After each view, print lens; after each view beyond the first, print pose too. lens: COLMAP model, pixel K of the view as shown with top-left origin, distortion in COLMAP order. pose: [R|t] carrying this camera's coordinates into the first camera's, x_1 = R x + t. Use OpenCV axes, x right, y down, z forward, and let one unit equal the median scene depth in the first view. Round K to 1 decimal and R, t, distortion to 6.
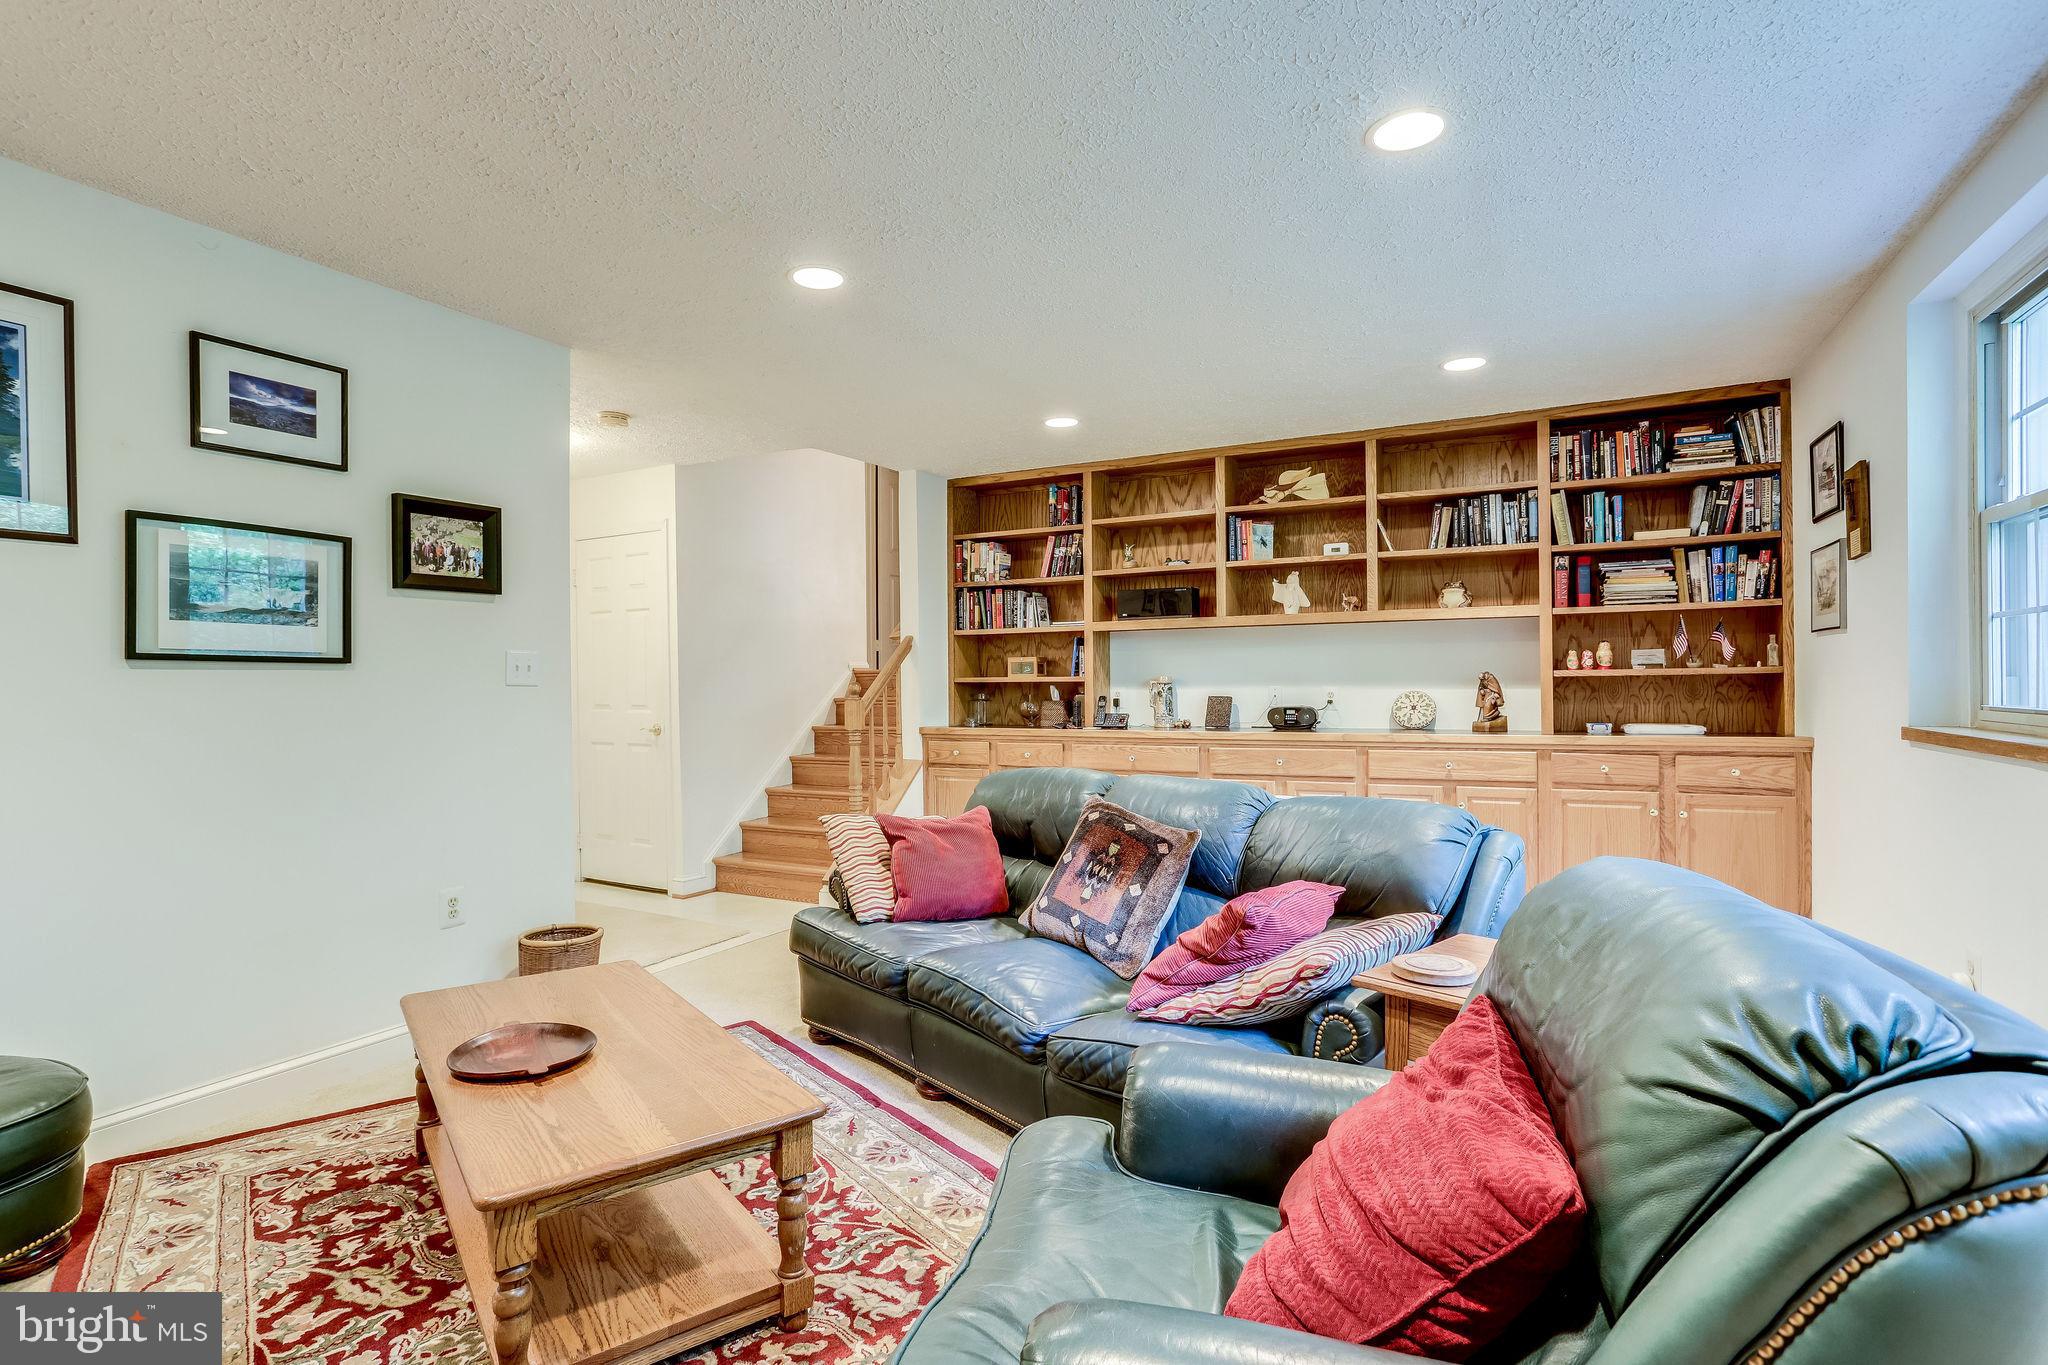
lens RADIAL K [[994.7, 0, 1015.0], [0, 994.7, 678.8], [0, 0, 1]] dist [-0.046556, 0.032356]
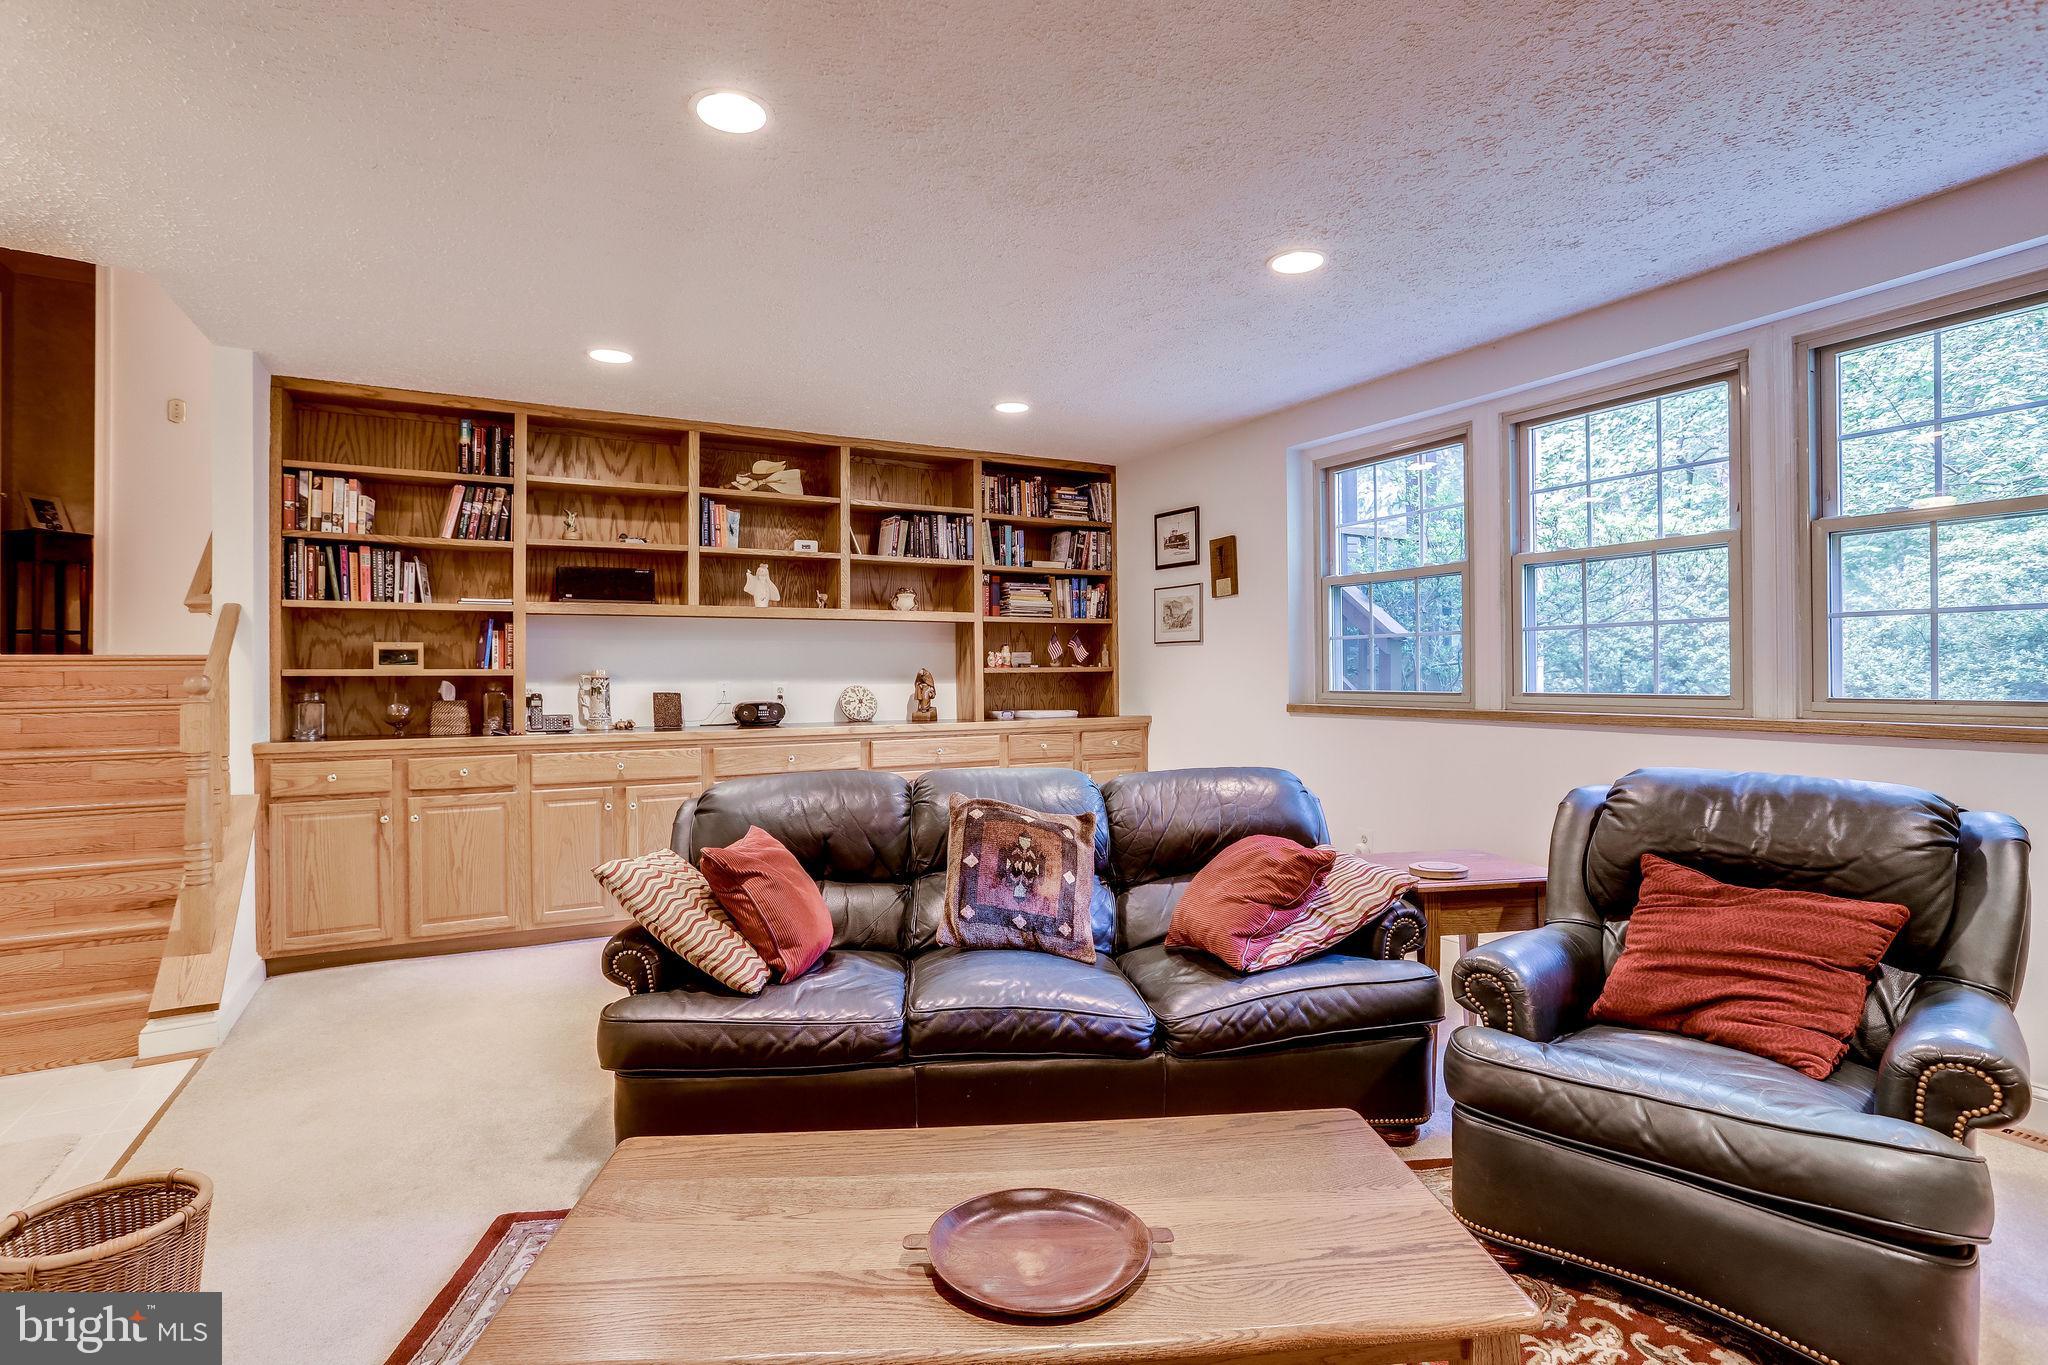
lens RADIAL K [[999.2, 0, 1015.5], [0, 999.2, 666.6], [0, 0, 1]] dist [-0.057524, 0.034417]
pose [[0.556442, 0.013408, 0.830778, -0.436948], [-0.002317, 0.999891, -0.014586, 0.007322], [-0.830883, 0.006191, 0.556412, 0.276258]]
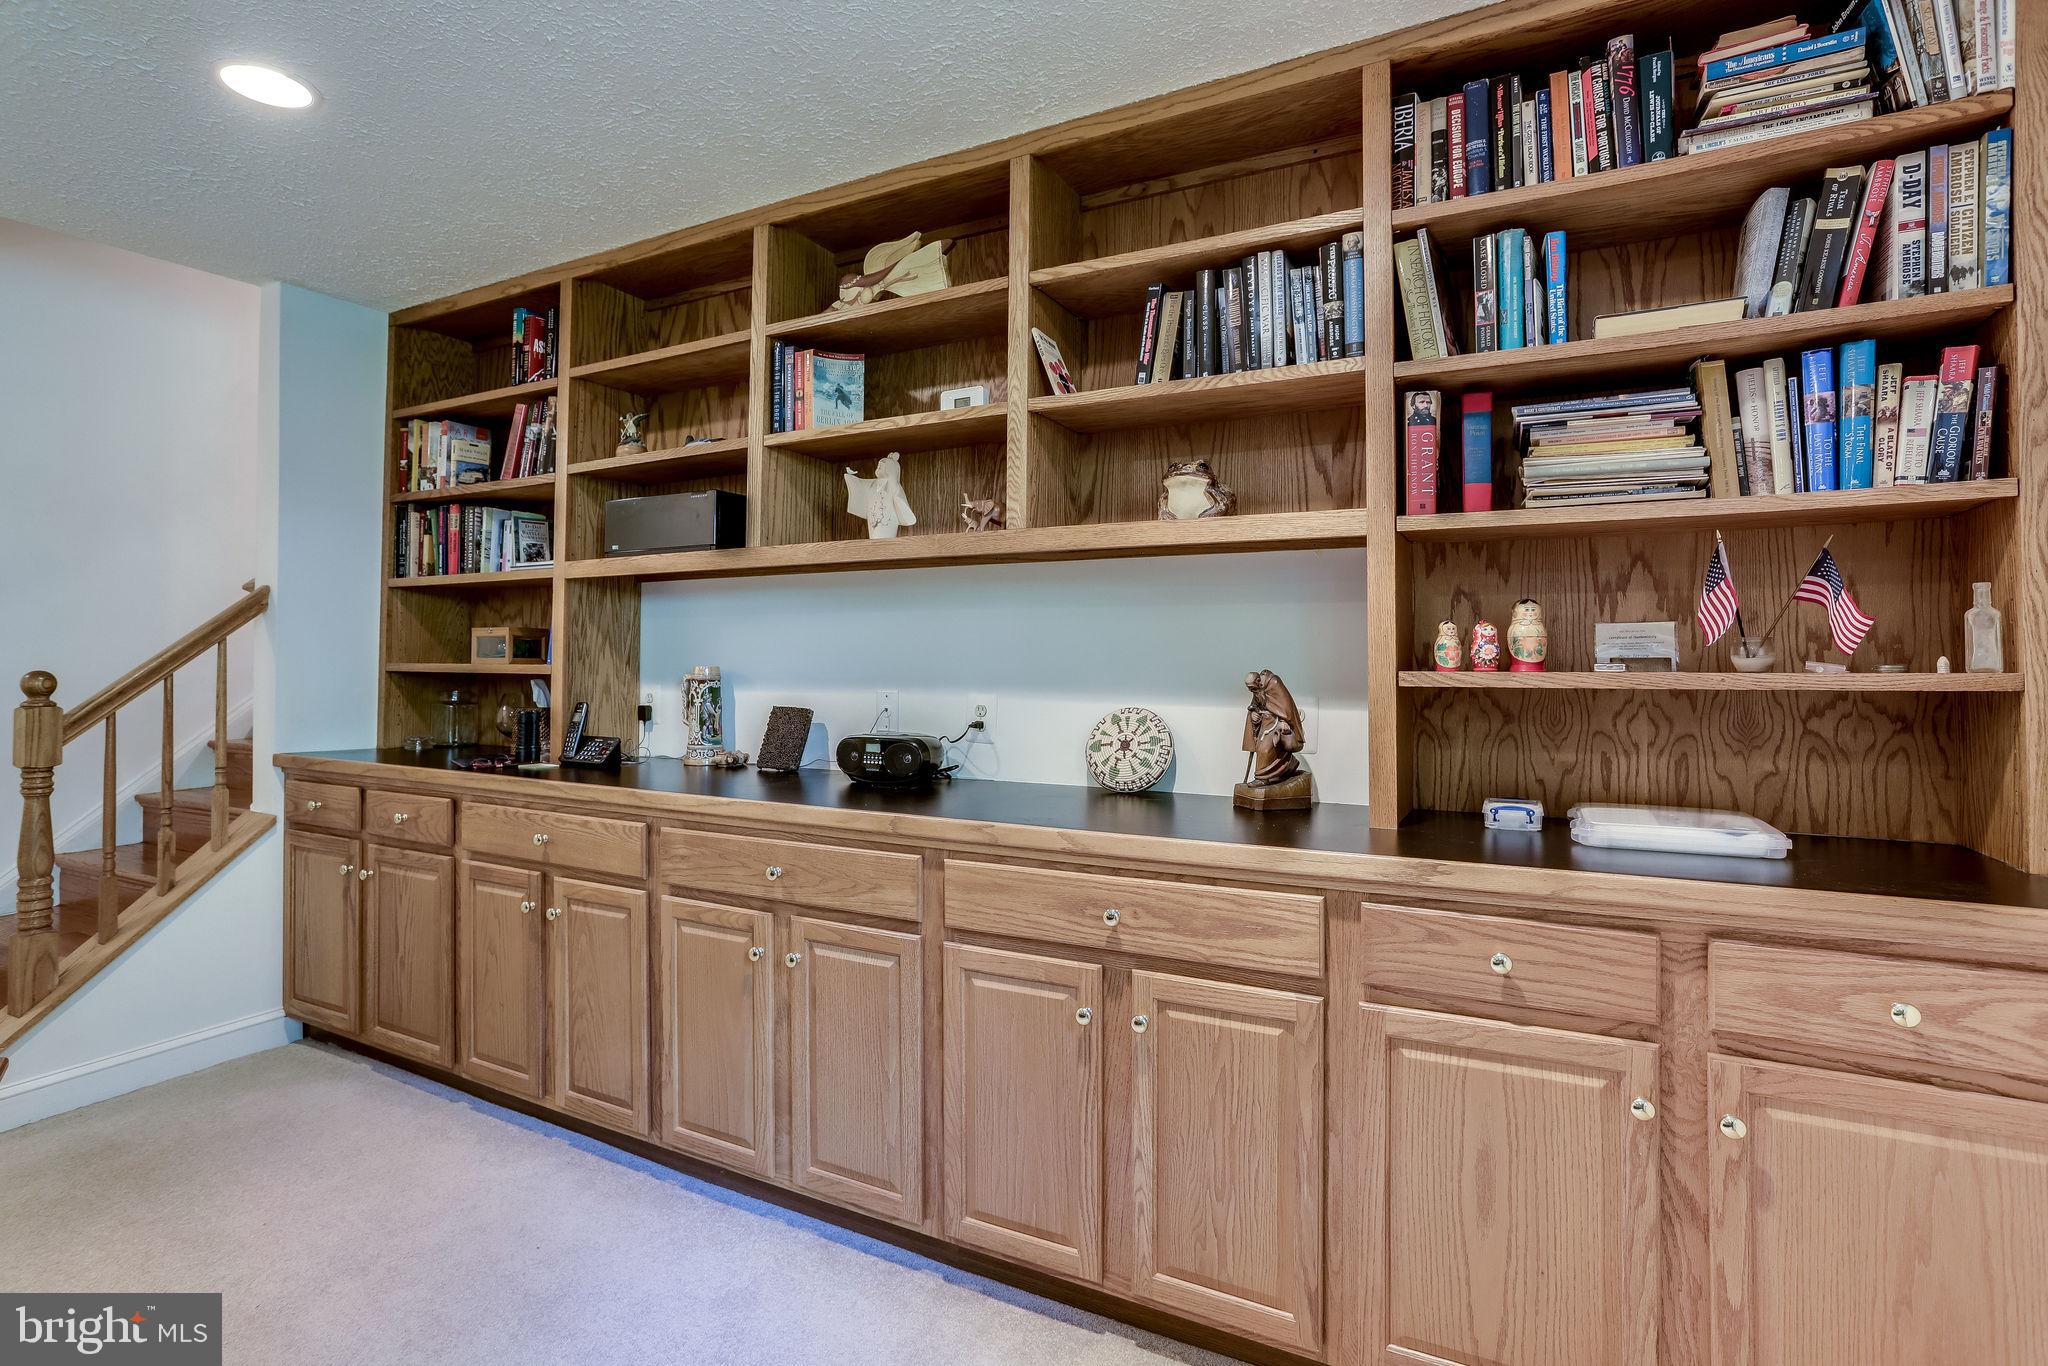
lens RADIAL K [[1012.9, 0, 1000.2], [0, 1012.9, 636.3], [0, 0, 1]] dist [-0.054463, 0.028824]
pose [[0.999846, 0.013471, -0.011203, 0.378687], [-0.013695, 0.999703, -0.020149, -0.012055], [0.010929, 0.020299, 0.999734, 0.572359]]
